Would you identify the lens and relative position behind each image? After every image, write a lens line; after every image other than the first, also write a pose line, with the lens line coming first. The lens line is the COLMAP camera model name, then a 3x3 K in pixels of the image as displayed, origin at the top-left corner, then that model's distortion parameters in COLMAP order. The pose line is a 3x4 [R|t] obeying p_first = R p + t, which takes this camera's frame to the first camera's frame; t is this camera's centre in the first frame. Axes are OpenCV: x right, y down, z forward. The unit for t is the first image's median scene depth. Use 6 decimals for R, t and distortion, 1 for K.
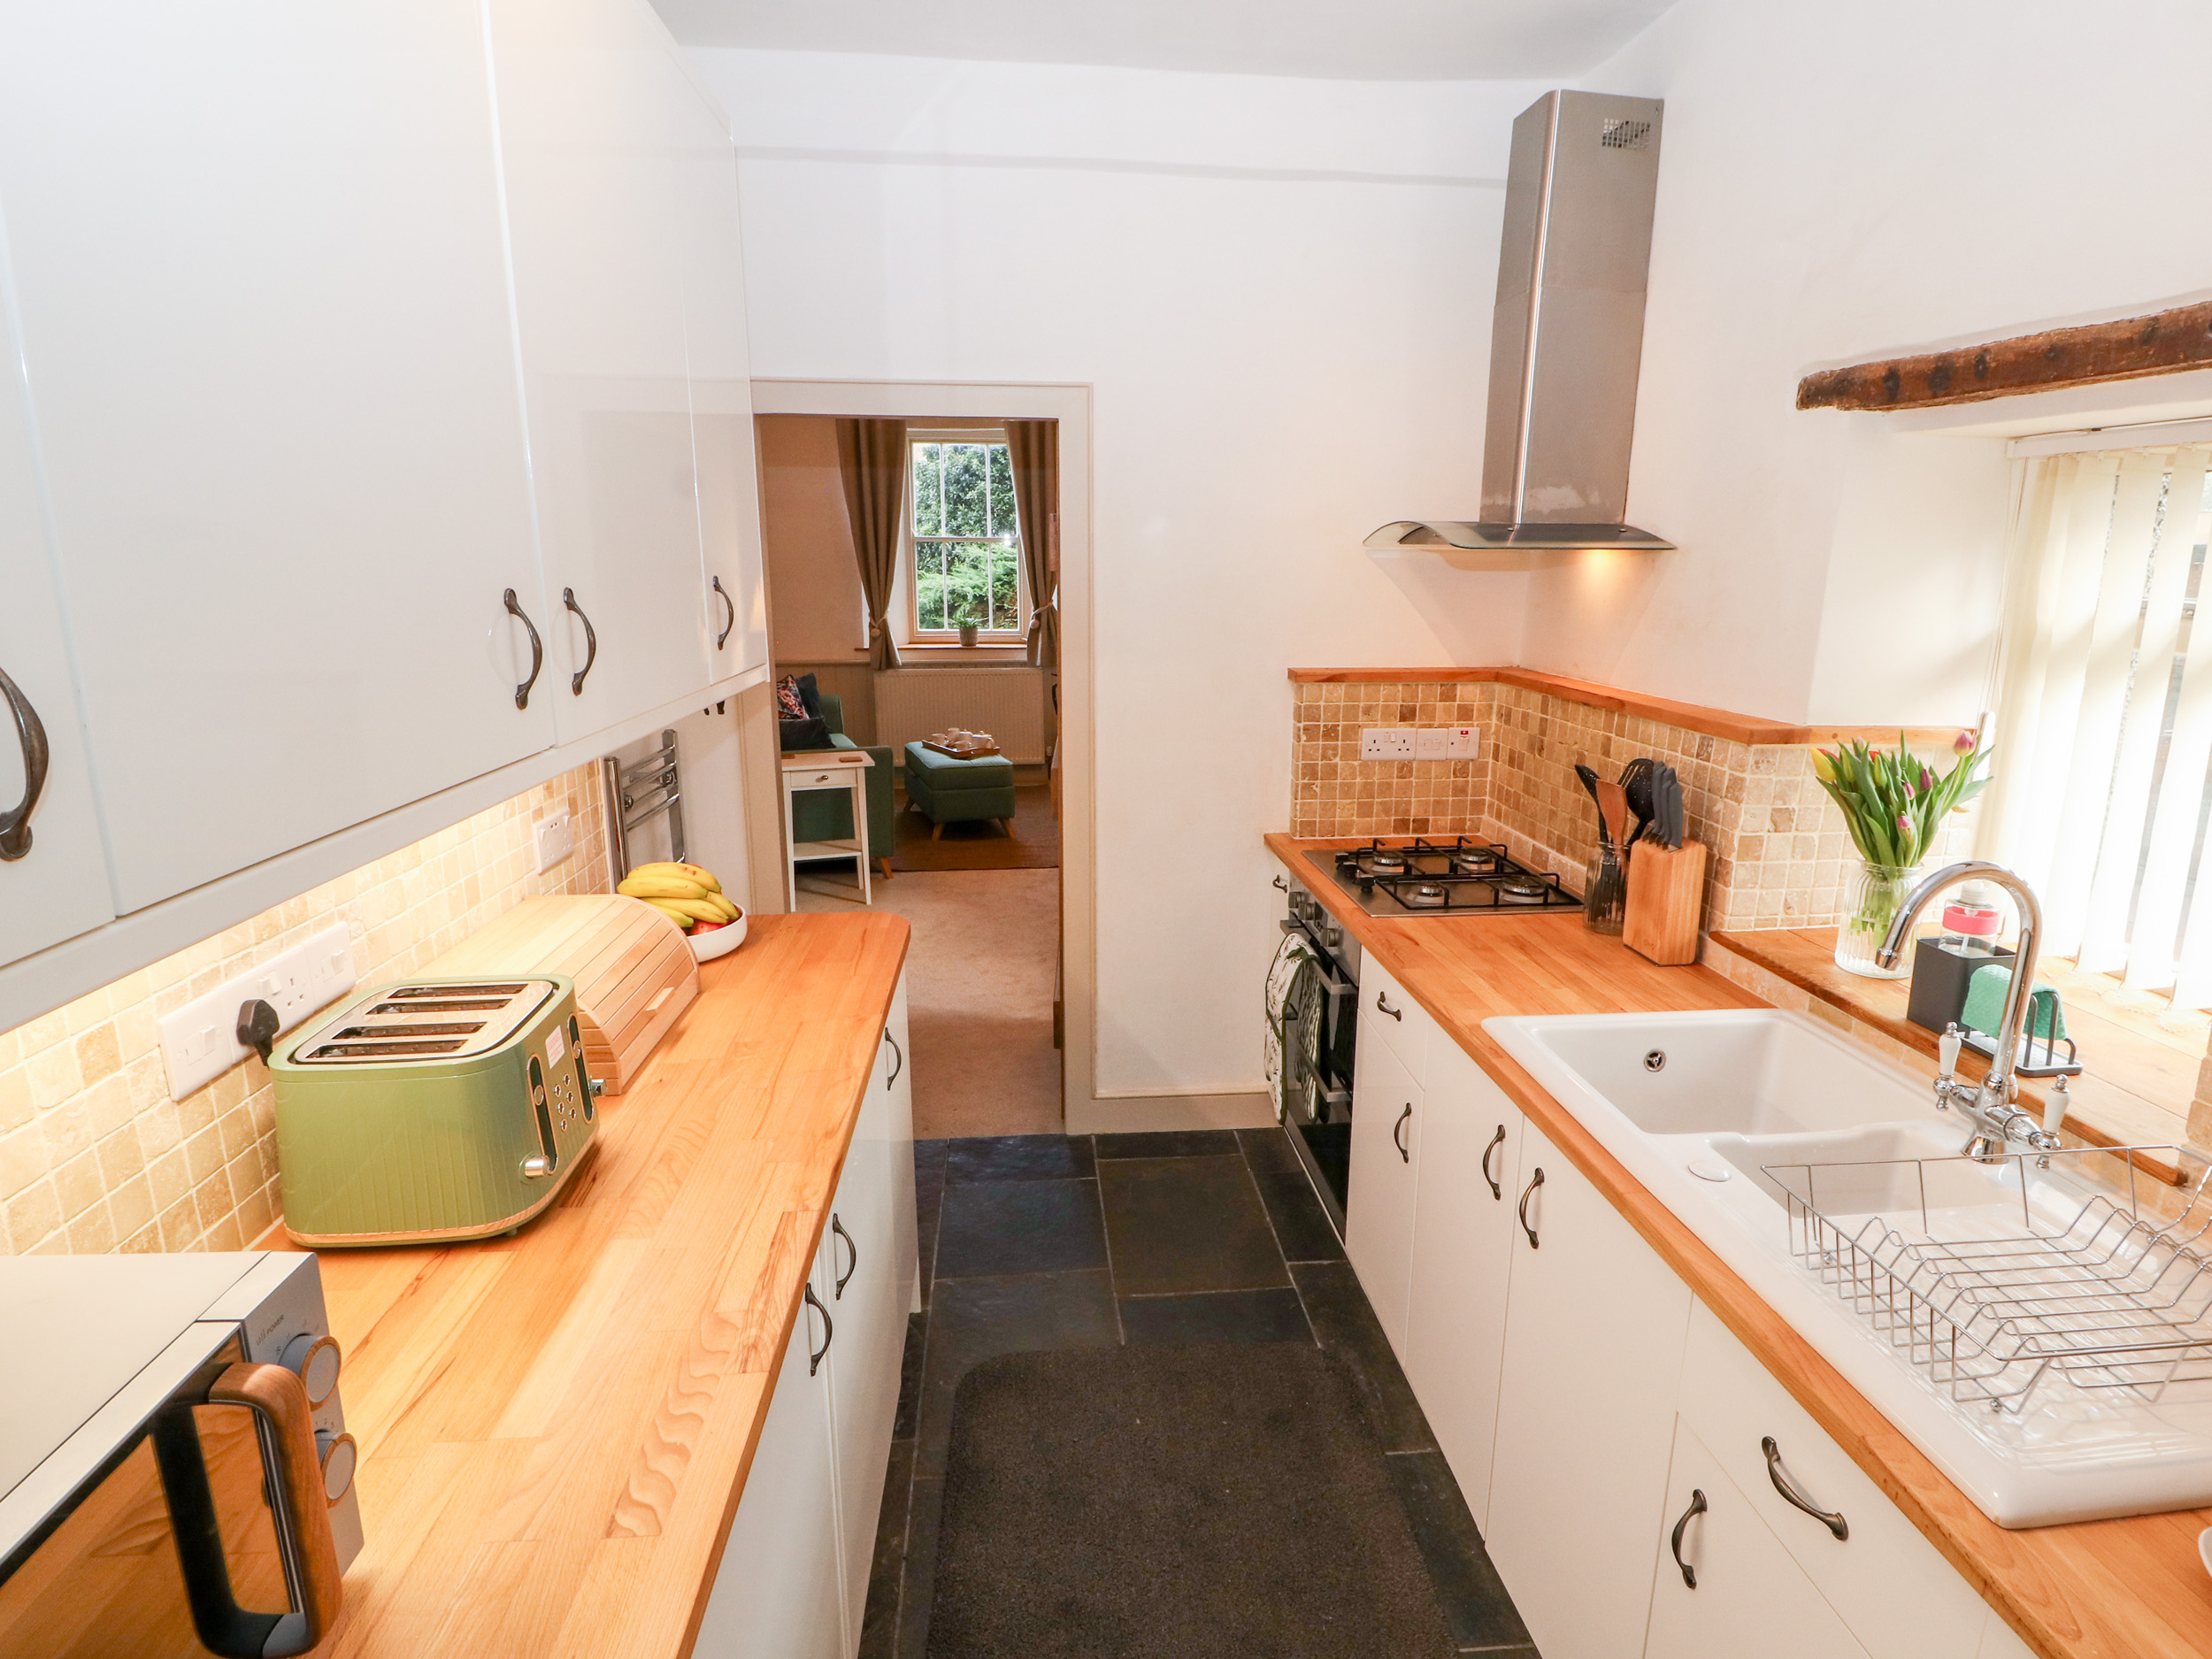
lens RADIAL K [[1163.2, 0, 1134.5], [0, 1163.2, 829.4], [0, 0, 1]] dist [0.002798, -0.015965]
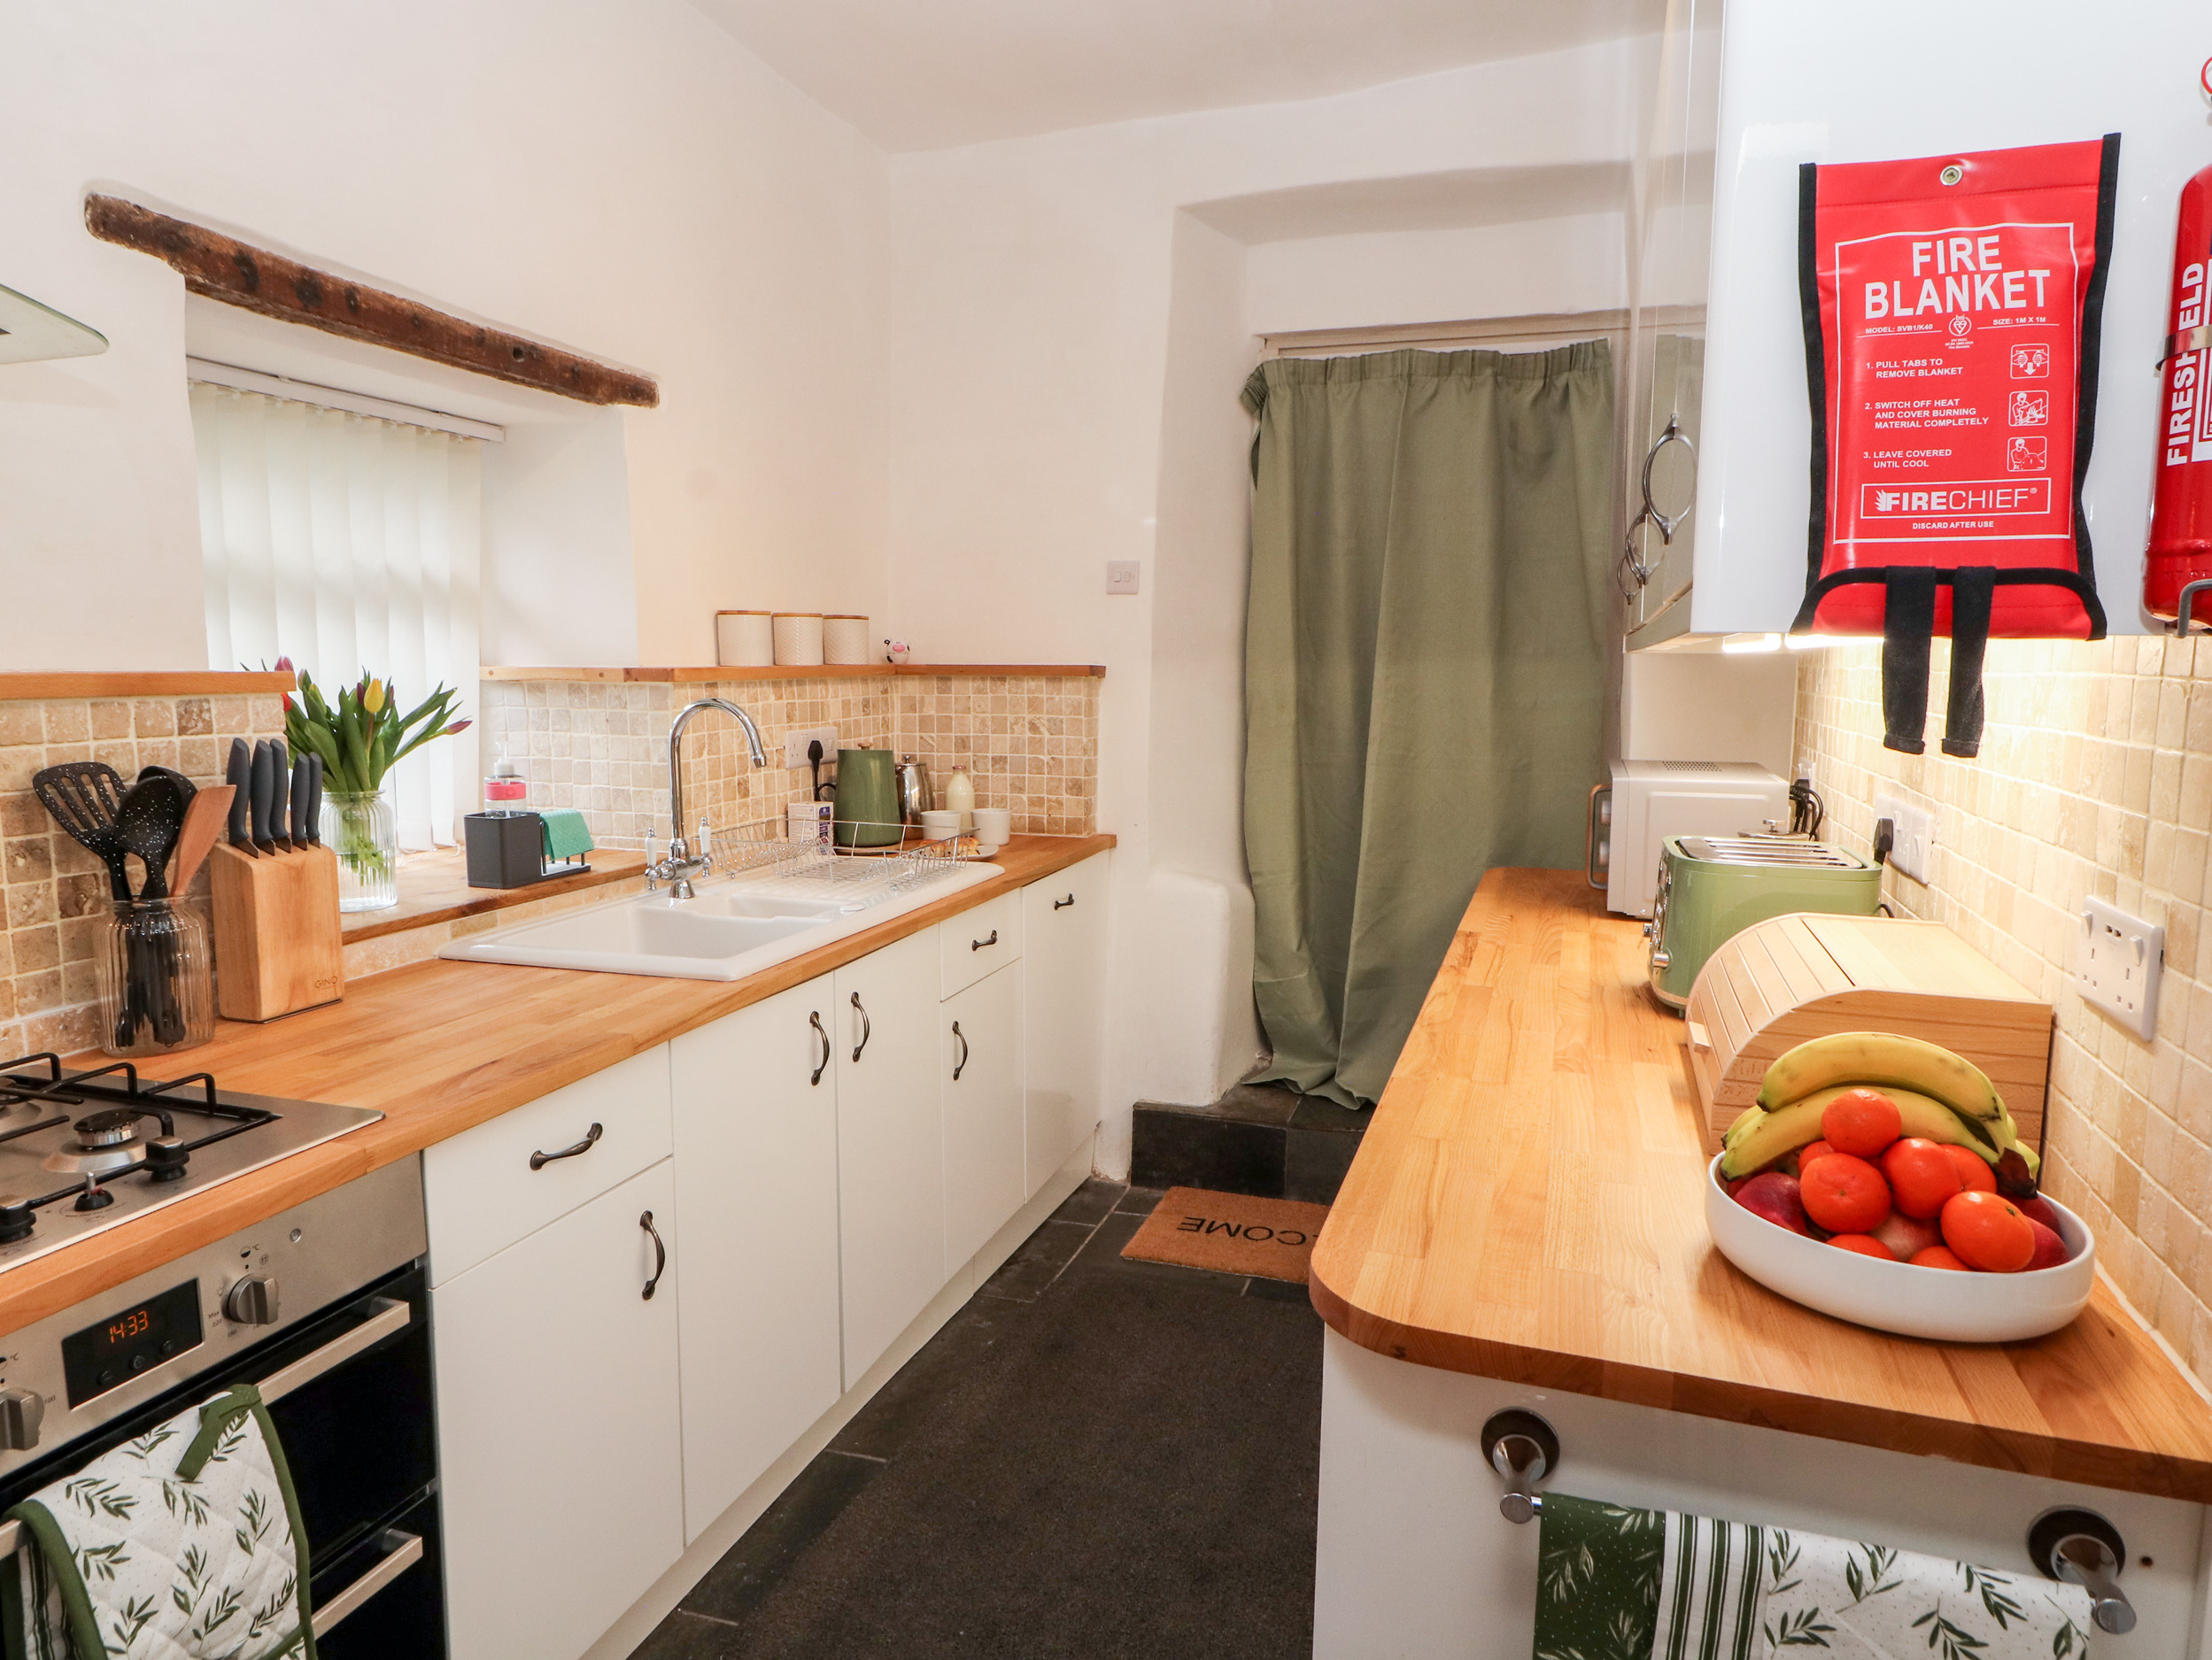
lens RADIAL K [[1345.3, 0, 1135.7], [0, 1345.3, 807.3], [0, 0, 1]] dist [0.010035, -0.017962]
pose [[-0.916419, -0.060019, 0.395695, -0.327547], [0.073576, 0.946575, 0.313977, -0.219519], [-0.393400, 0.316848, -0.863043, 1.428641]]
